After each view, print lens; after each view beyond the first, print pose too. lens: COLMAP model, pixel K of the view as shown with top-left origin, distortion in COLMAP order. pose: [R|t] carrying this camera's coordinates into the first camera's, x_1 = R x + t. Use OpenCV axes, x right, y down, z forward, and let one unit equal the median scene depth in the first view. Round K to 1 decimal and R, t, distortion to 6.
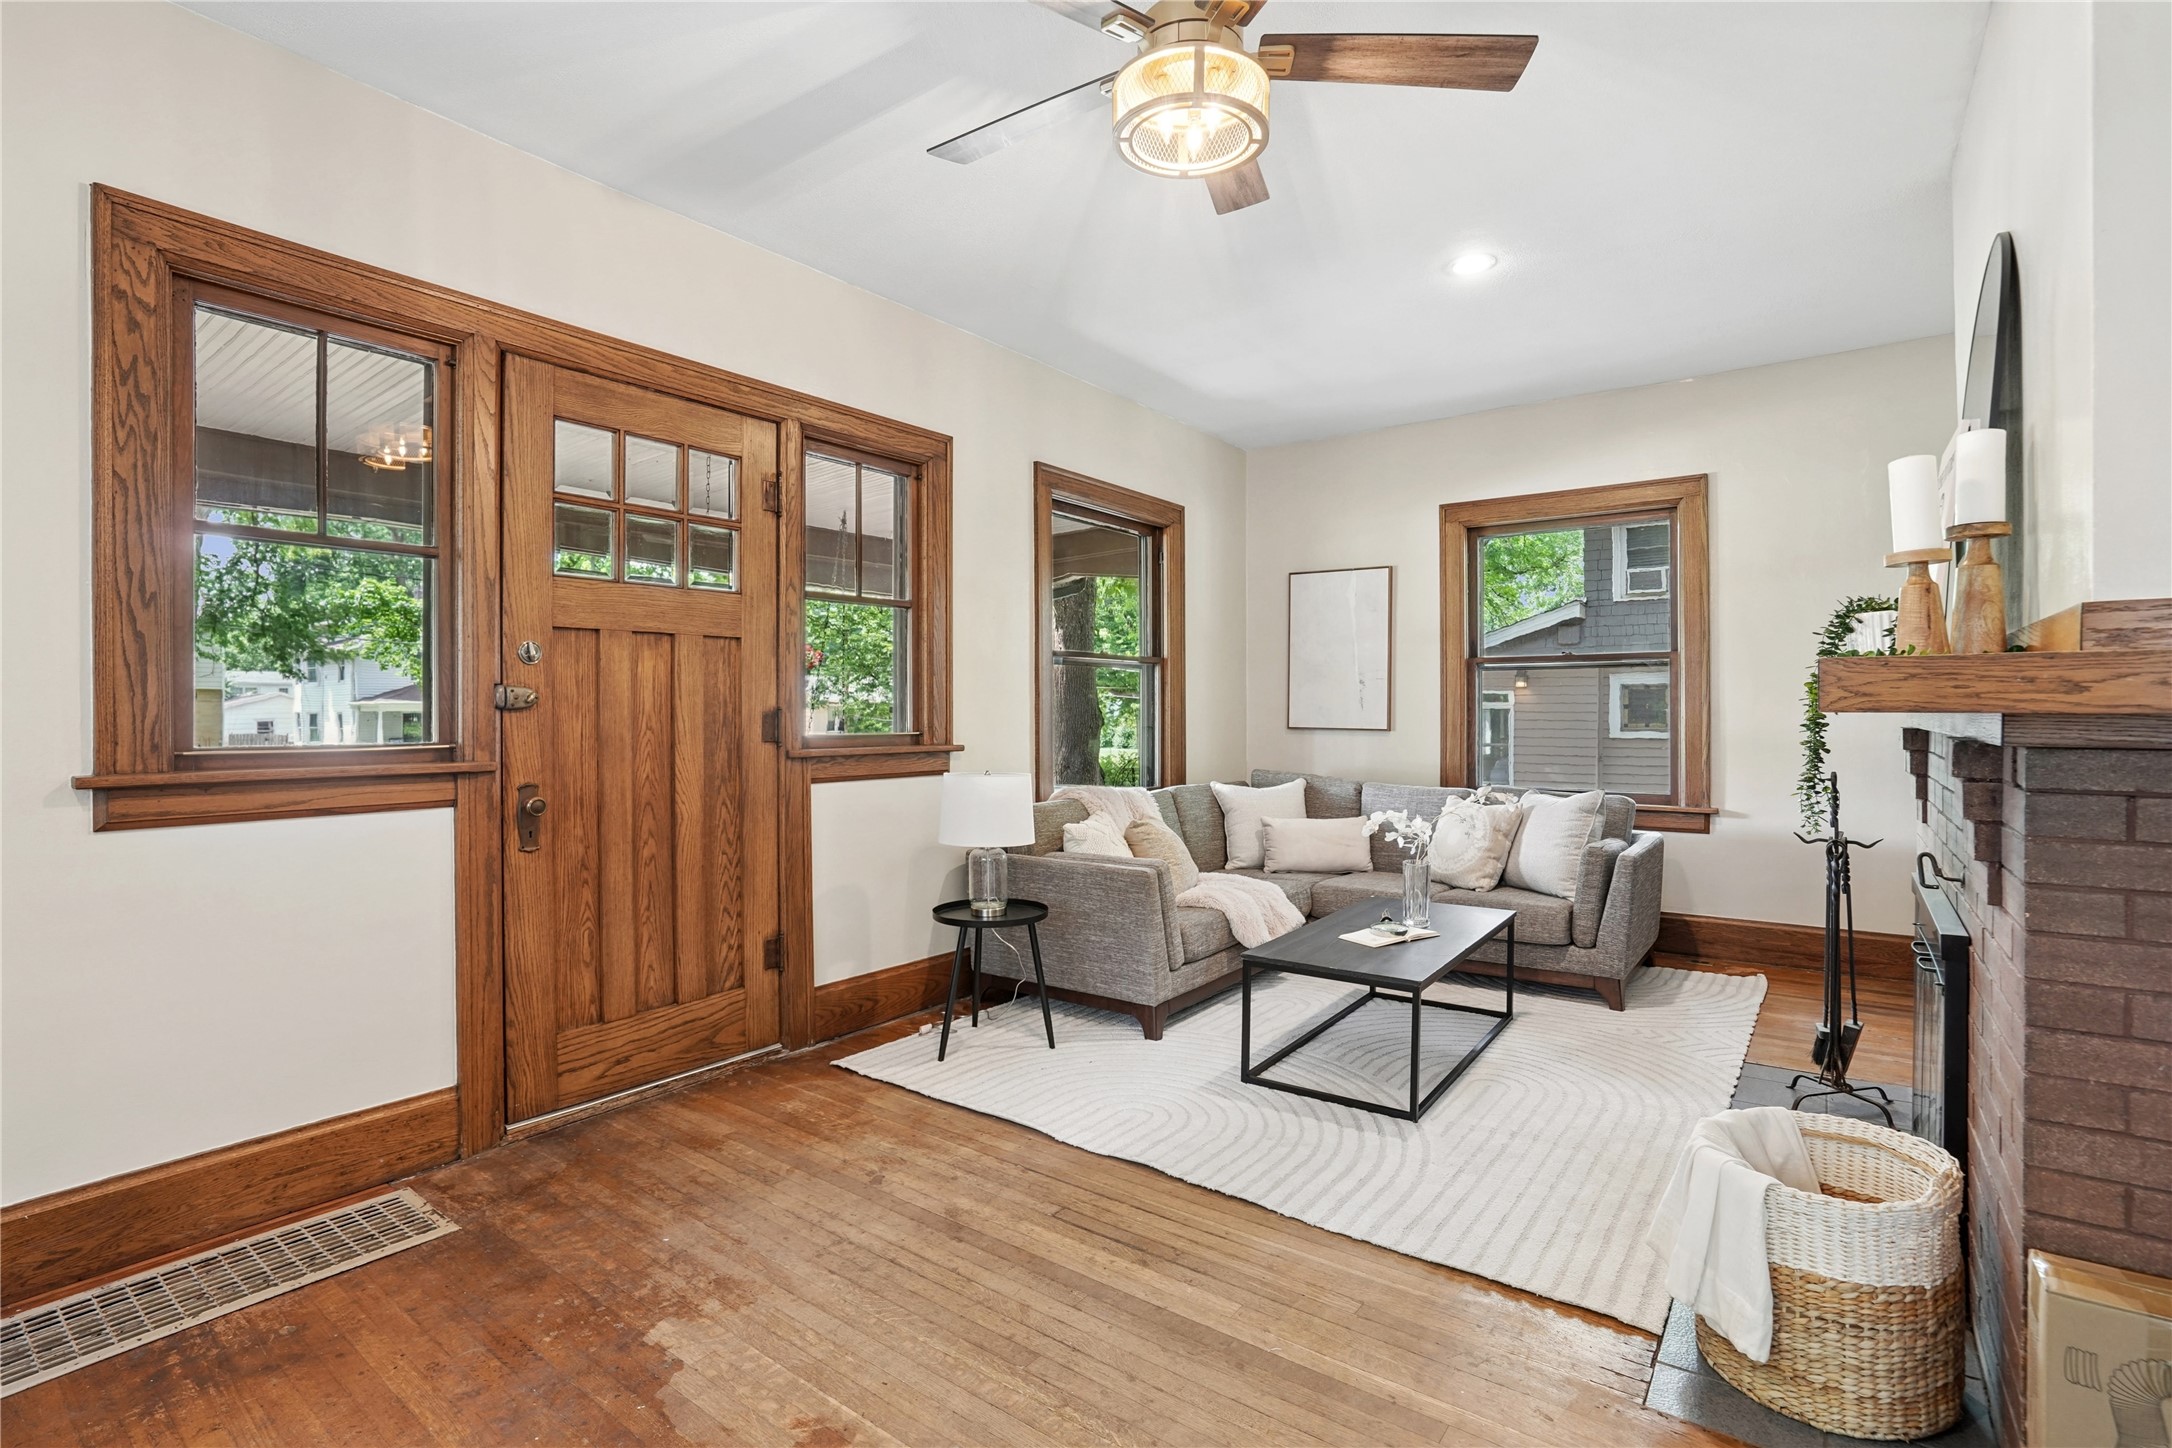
lens RADIAL K [[1036.4, 0, 1074.7], [0, 1036.4, 702.4], [0, 0, 1]] dist [-0.050682, 0.018351]
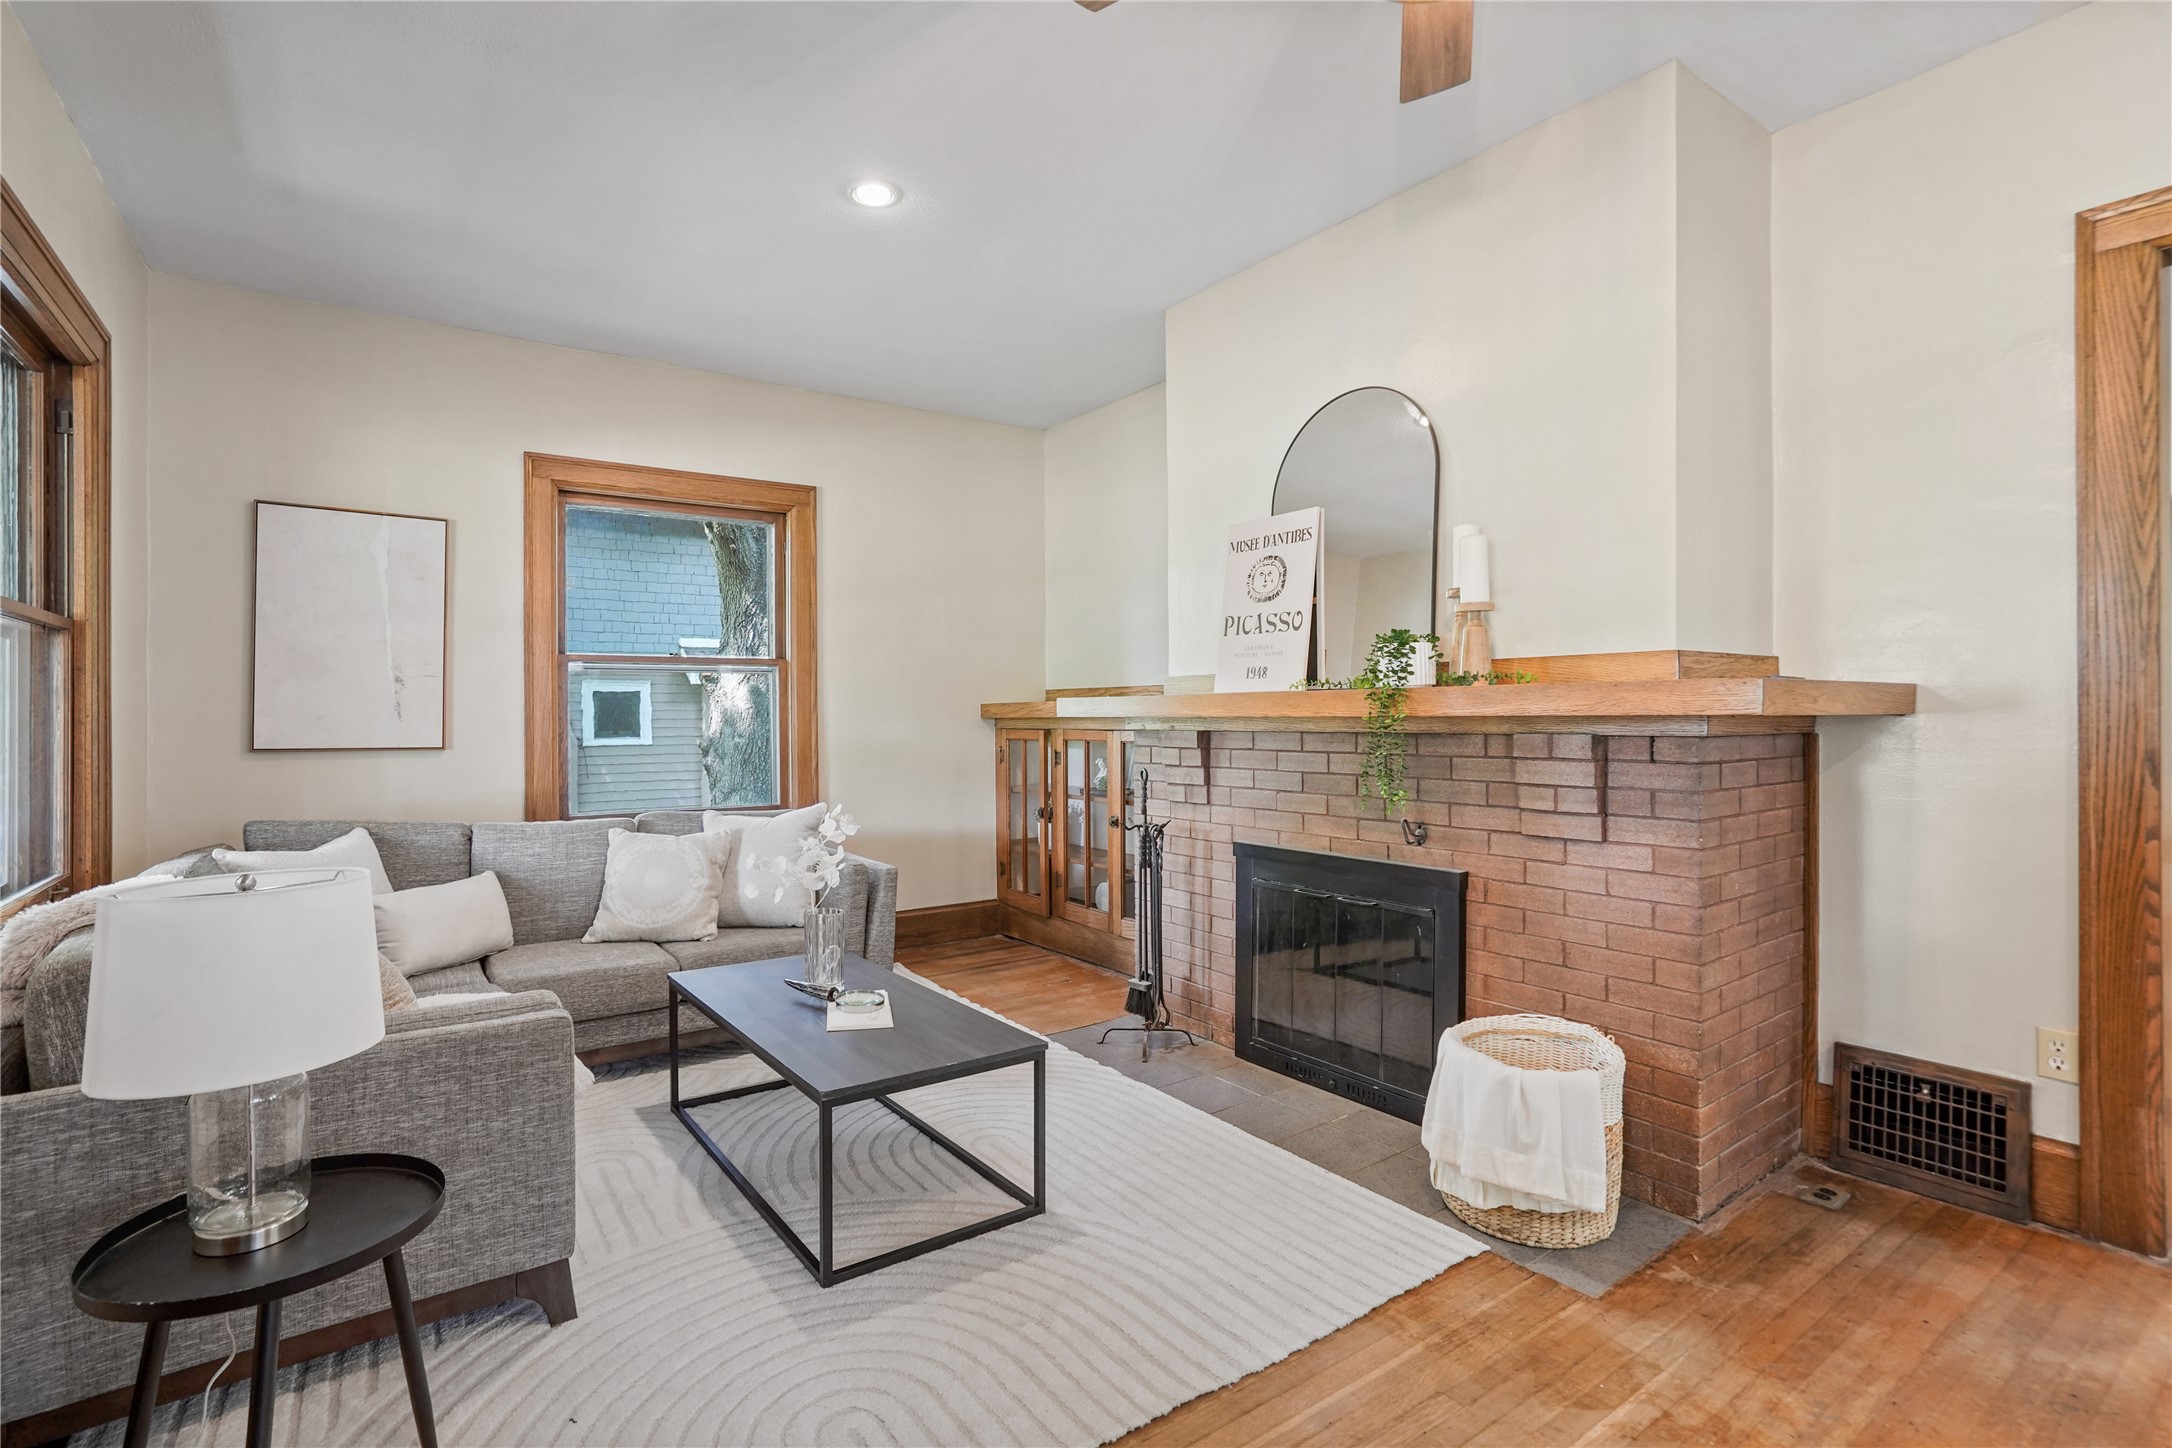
lens RADIAL K [[1028.0, 0, 1076.3], [0, 1028.0, 698.0], [0, 0, 1]] dist [-0.048123, 0.018966]
pose [[0.304204, 0.014788, 0.952492, -0.312627], [0.000613, 0.999876, -0.015719, 0.004369], [-0.952607, 0.005366, 0.304157, 0.503700]]
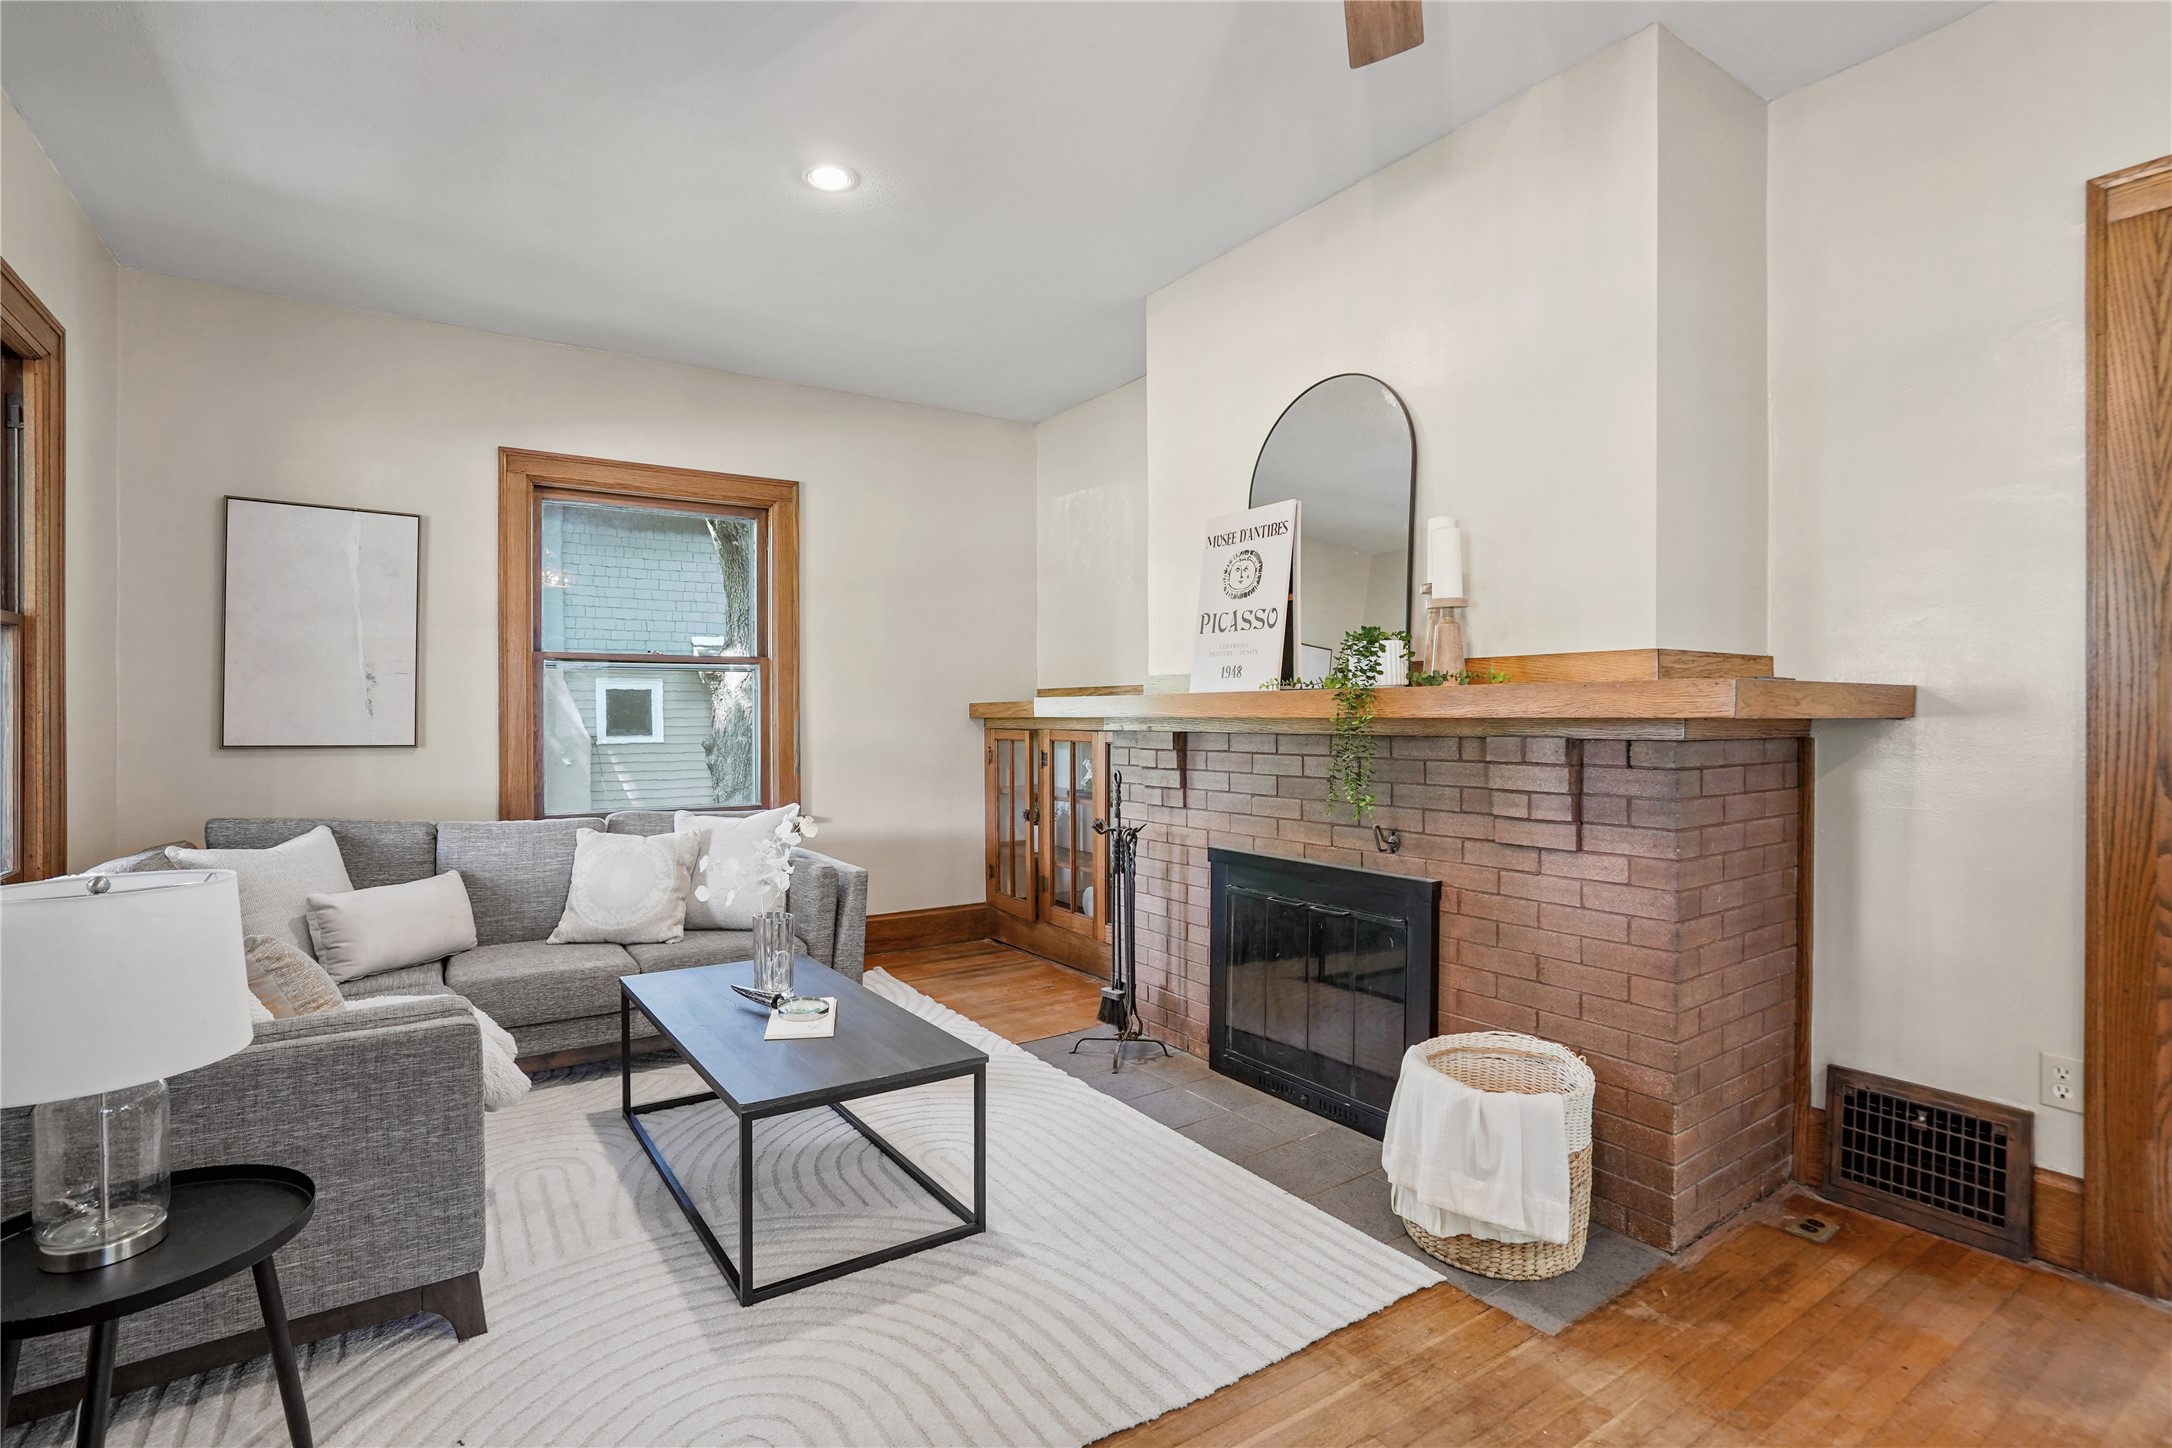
lens RADIAL K [[1036.4, 0, 1074.7], [0, 1036.4, 702.4], [0, 0, 1]] dist [-0.050682, 0.018351]
pose [[0.330319, 0.011691, 0.943797, -0.279978], [-0.003345, 0.999932, -0.011215, 0.004173], [-0.943864, 0.000548, 0.330335, 0.466695]]
